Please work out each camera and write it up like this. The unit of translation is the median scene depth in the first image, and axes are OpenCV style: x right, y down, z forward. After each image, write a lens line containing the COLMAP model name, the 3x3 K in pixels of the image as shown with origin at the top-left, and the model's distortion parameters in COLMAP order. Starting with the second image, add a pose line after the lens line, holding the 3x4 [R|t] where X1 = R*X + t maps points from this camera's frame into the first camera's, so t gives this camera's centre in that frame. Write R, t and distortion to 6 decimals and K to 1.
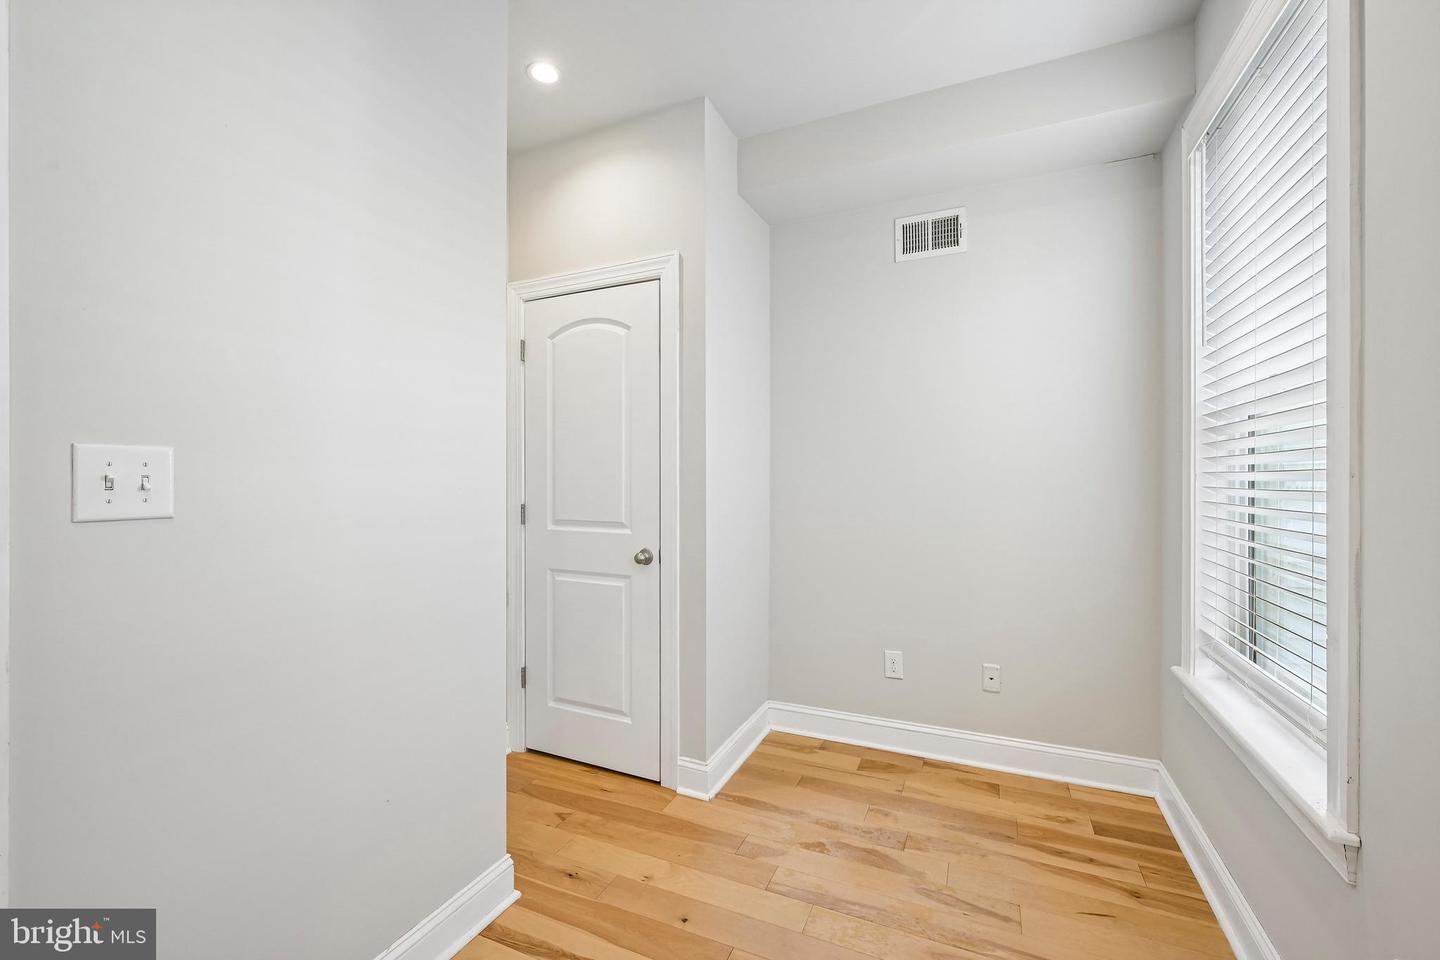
lens RADIAL K [[591.7, 0, 719.3], [0, 591.7, 476.1], [0, 0, 1]] dist [0.001259, 0.000036]
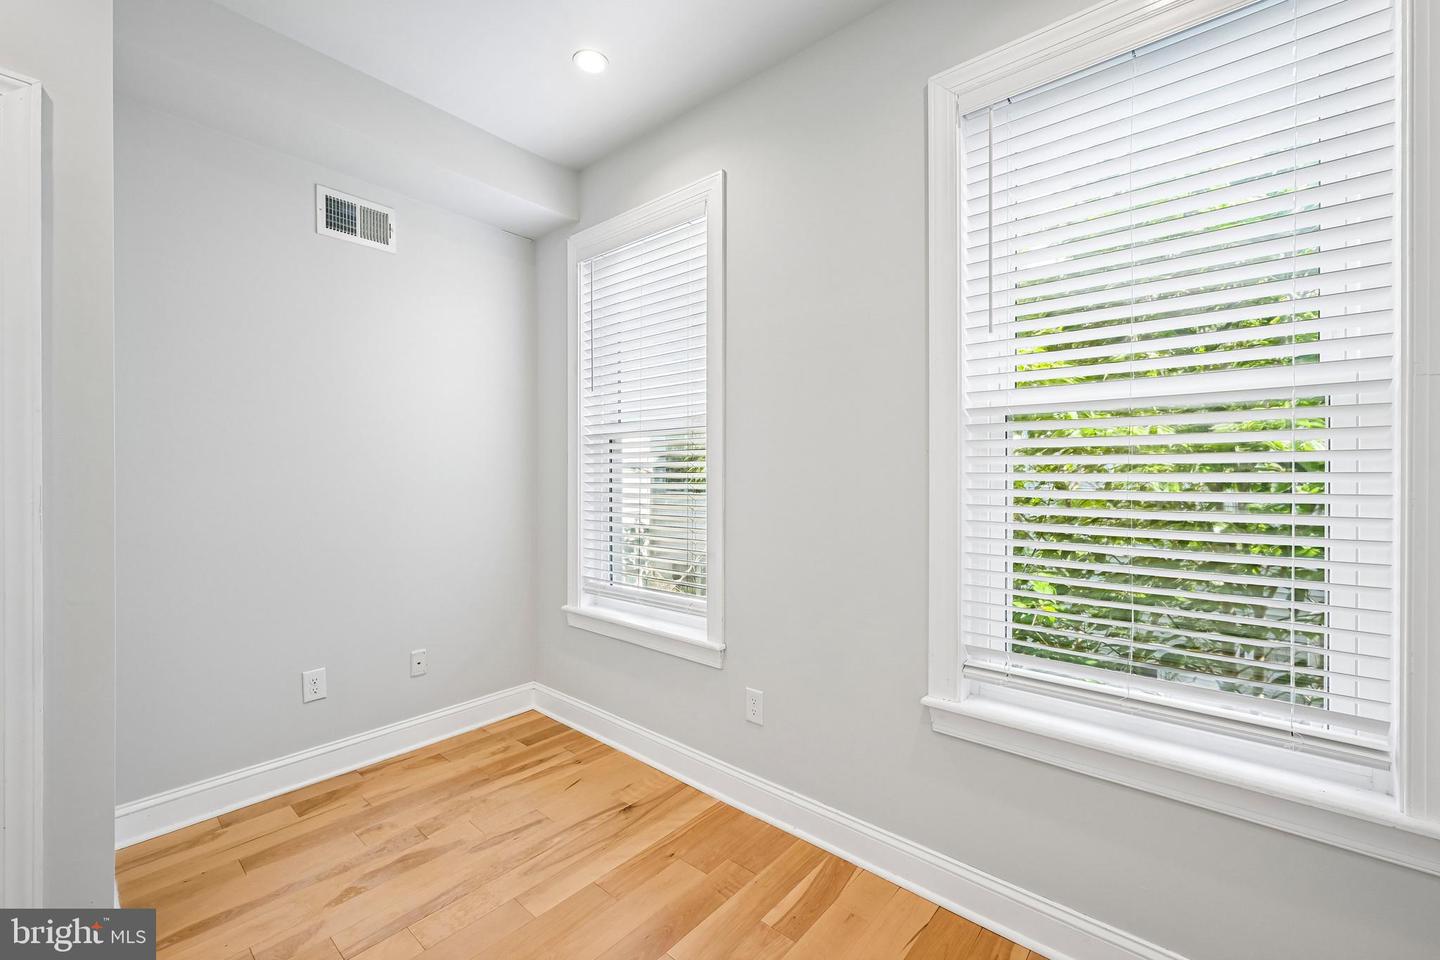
lens RADIAL K [[591.7, 0, 719.3], [0, 591.7, 476.1], [0, 0, 1]] dist [0.001259, 0.000036]
pose [[0.281112, 0.006570, 0.959653, -0.494376], [-0.004871, 0.999973, -0.005419, 0.008674], [-0.959663, -0.003151, 0.281136, 0.214276]]
